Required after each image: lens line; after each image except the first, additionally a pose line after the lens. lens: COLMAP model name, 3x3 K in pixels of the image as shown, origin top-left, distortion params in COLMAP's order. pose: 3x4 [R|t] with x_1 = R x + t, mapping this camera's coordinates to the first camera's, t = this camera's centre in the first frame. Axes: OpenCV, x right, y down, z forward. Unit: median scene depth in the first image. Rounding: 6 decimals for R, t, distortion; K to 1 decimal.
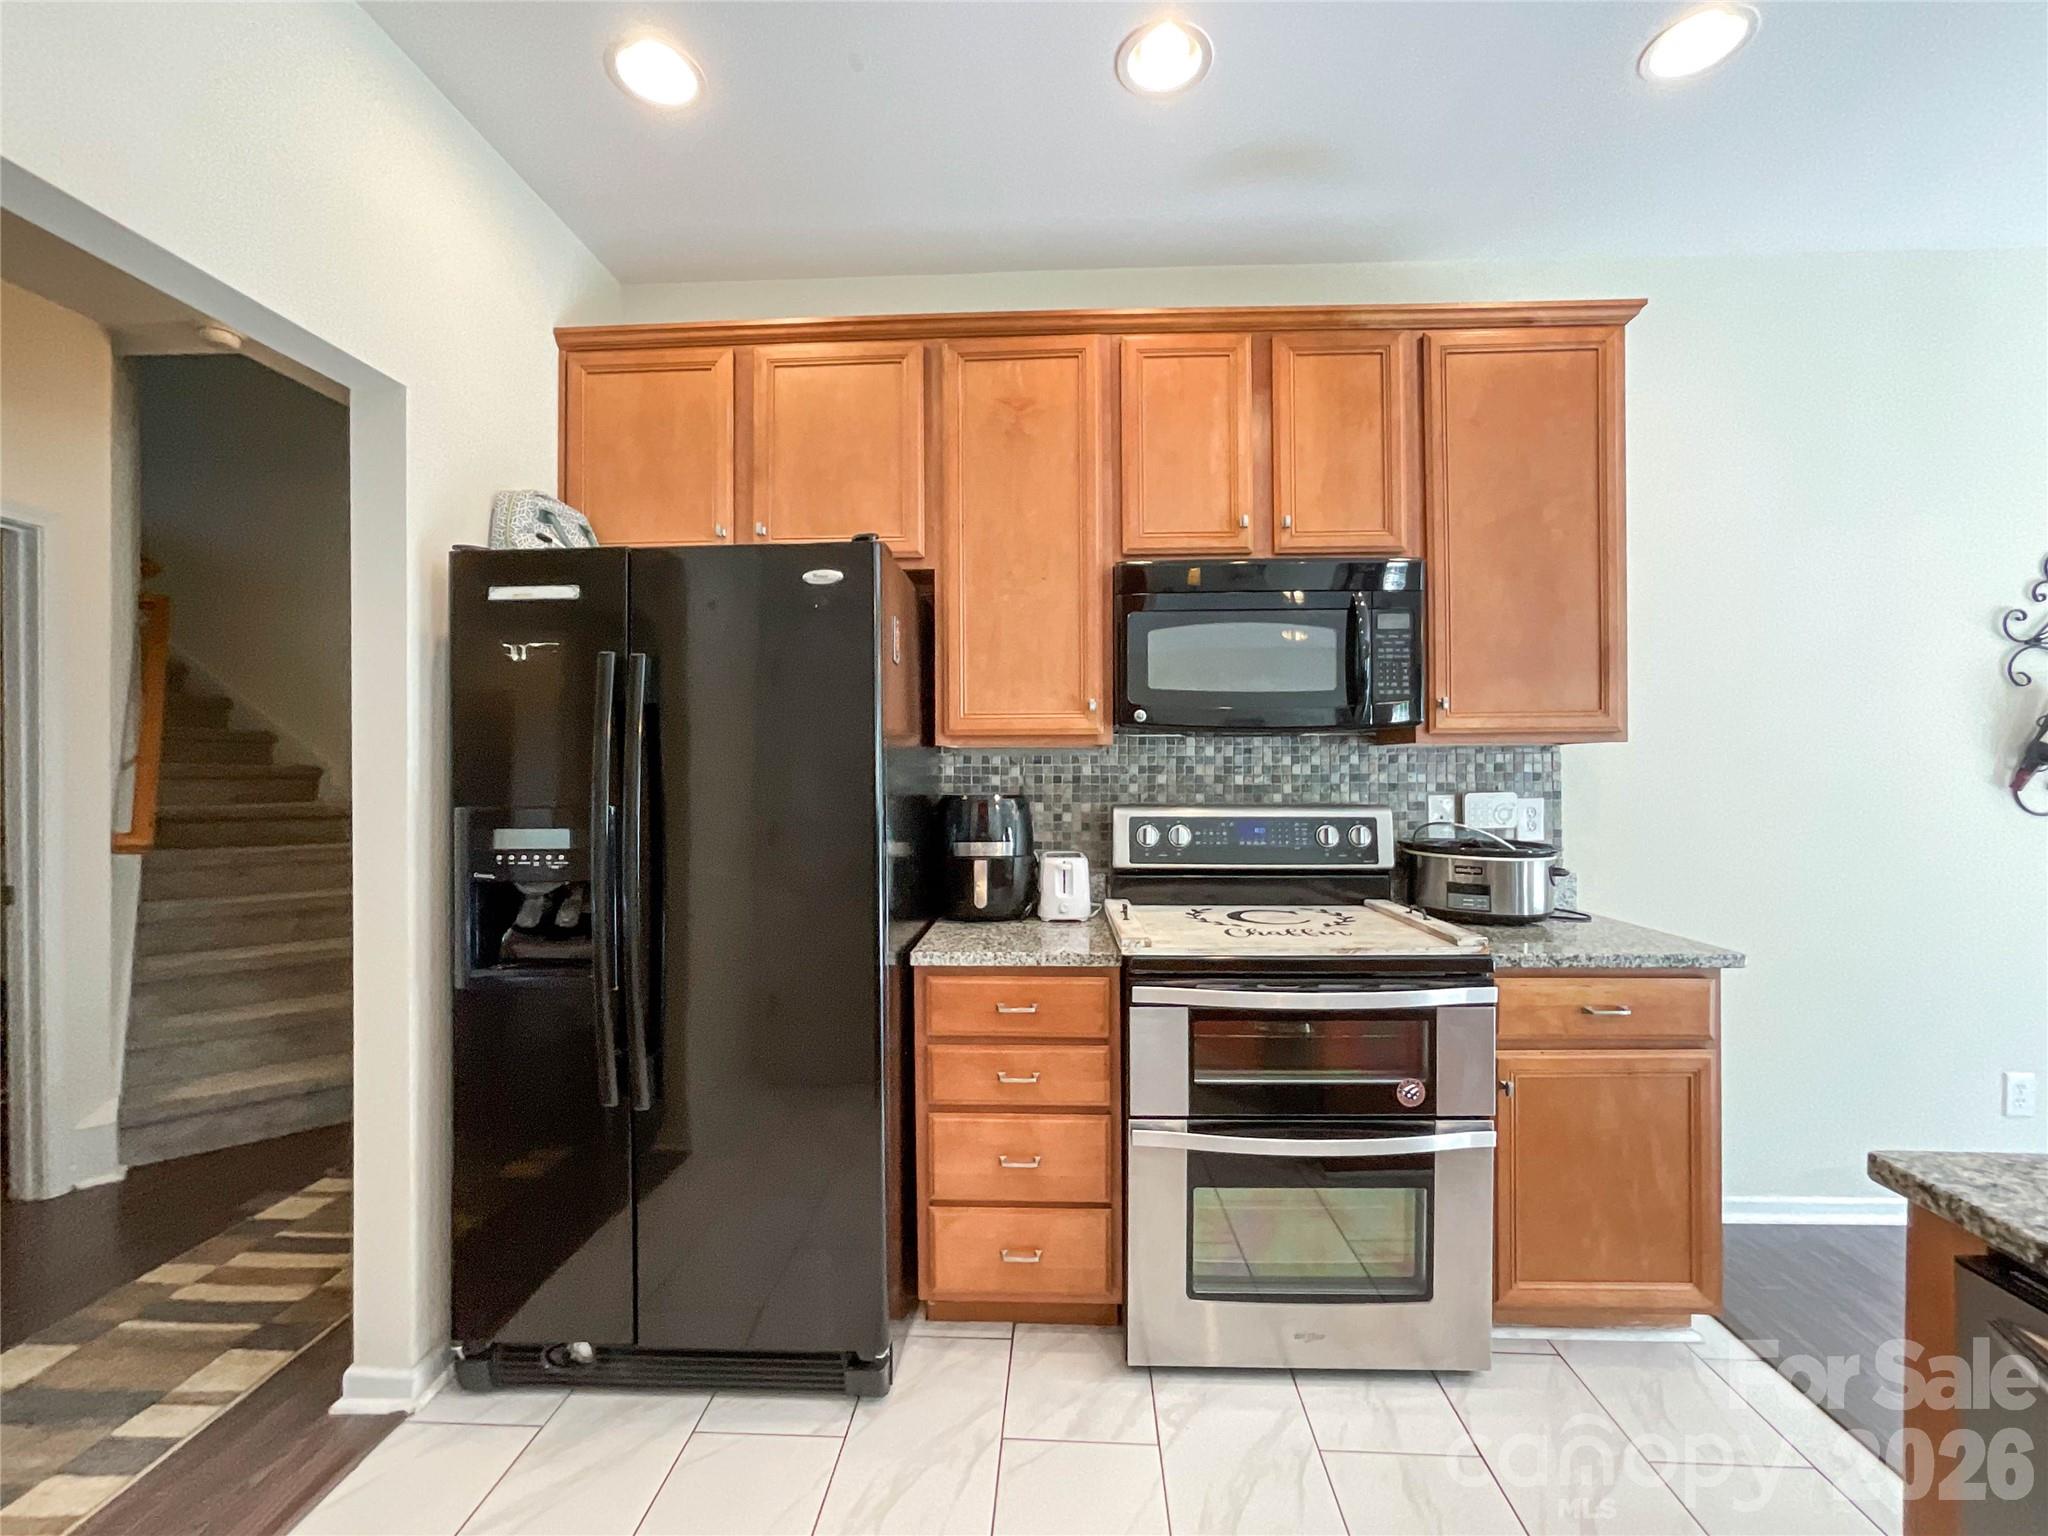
lens RADIAL K [[860.7, 0, 1024.0], [0, 860.7, 768.0], [0, 0, 1]] dist [-0.010877, 0.000301]
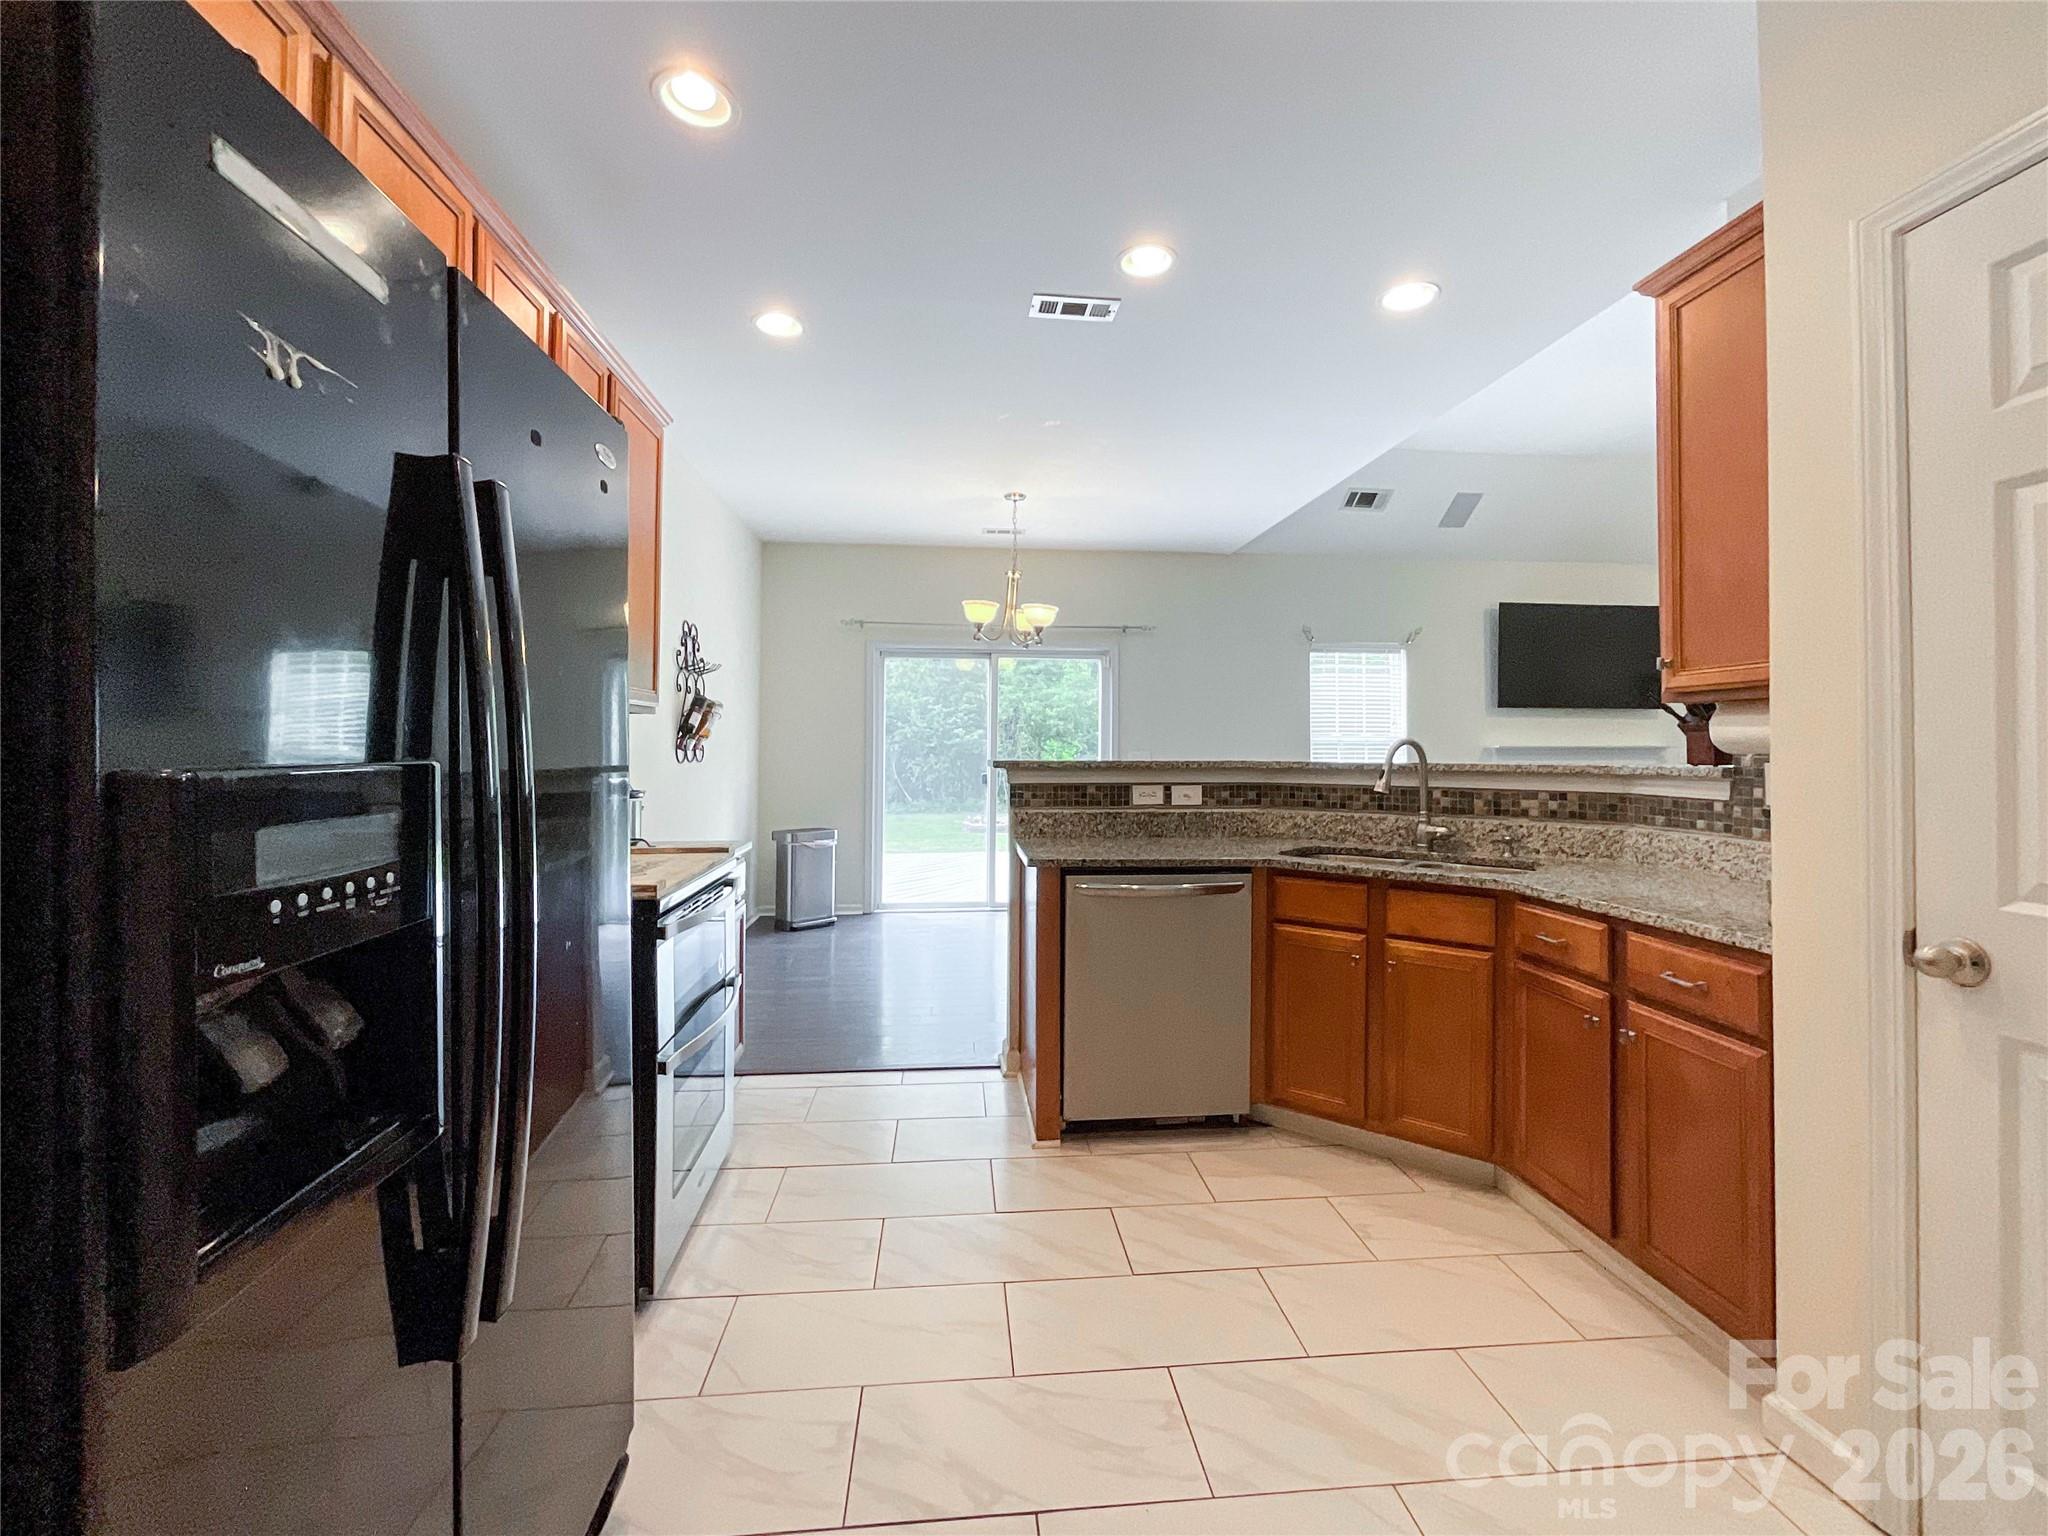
lens RADIAL K [[858.1, 0, 1026.1], [0, 858.1, 735.1], [0, 0, 1]] dist [-0.001750, -0.000140]
pose [[-0.143020, 0.017164, 0.989571, -0.801576], [-0.002428, 0.999841, -0.017693, 0.029333], [-0.989717, -0.004934, -0.142956, 0.579866]]
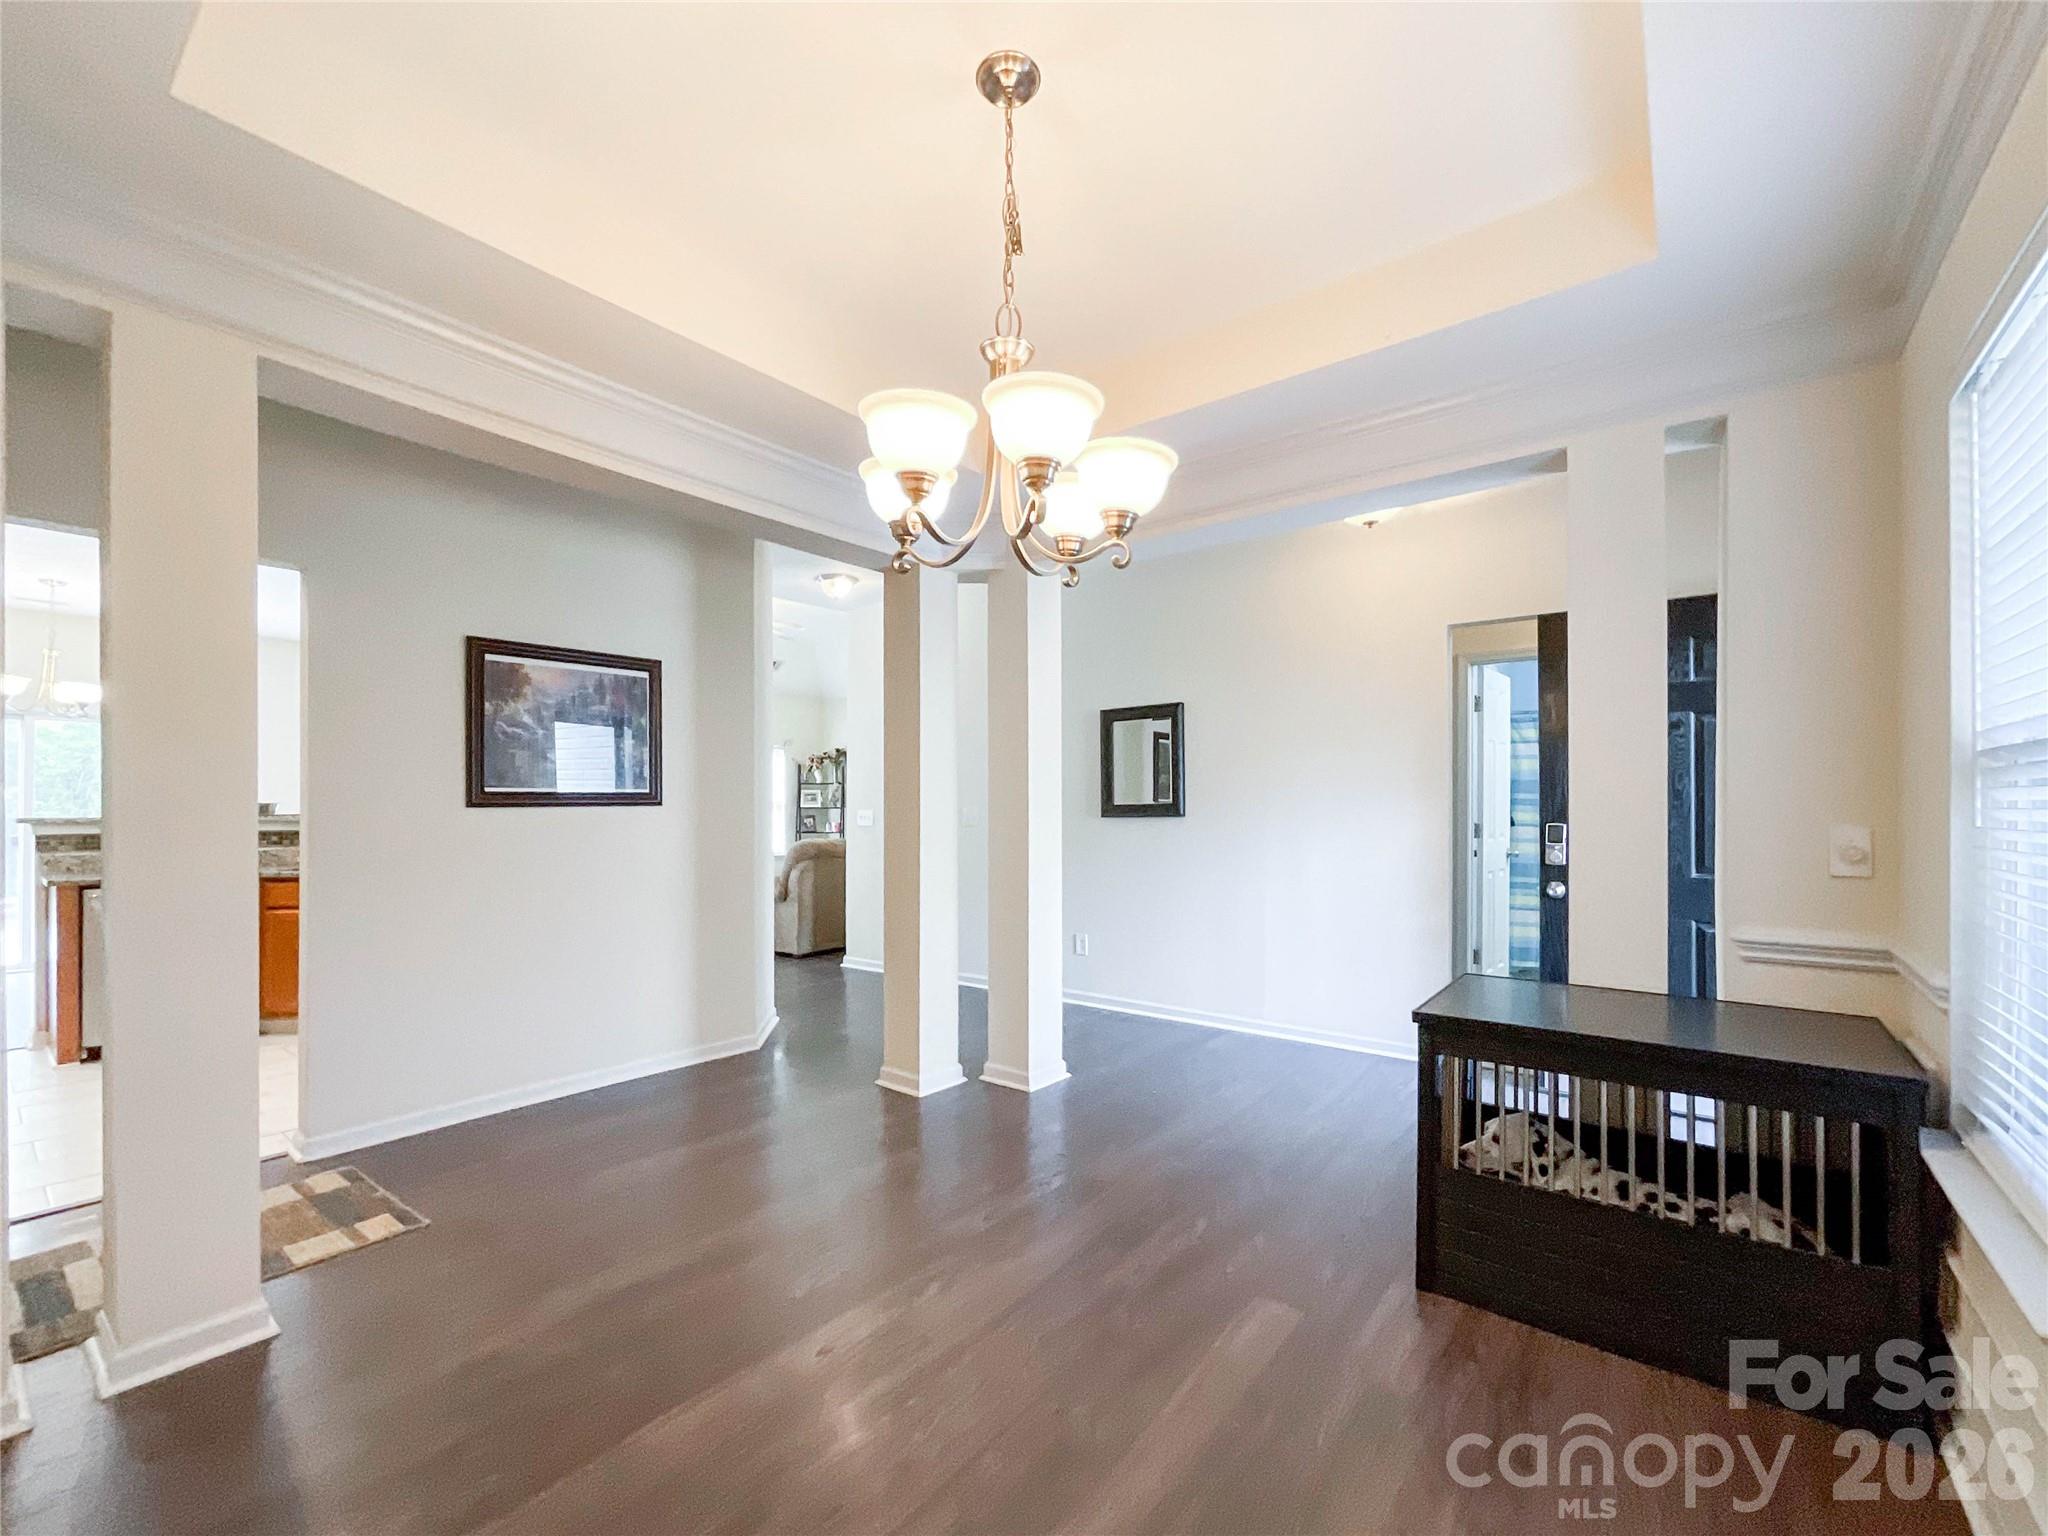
lens RADIAL K [[859.1, 0, 1017.4], [0, 859.1, 806.2], [0, 0, 1]] dist [-0.003271, -0.000192]
pose [[-0.814620, 0.006225, 0.579961, -2.378302], [0.004919, 0.999981, -0.003823, 0.038898], [-0.579974, -0.000261, -0.814635, 0.692132]]
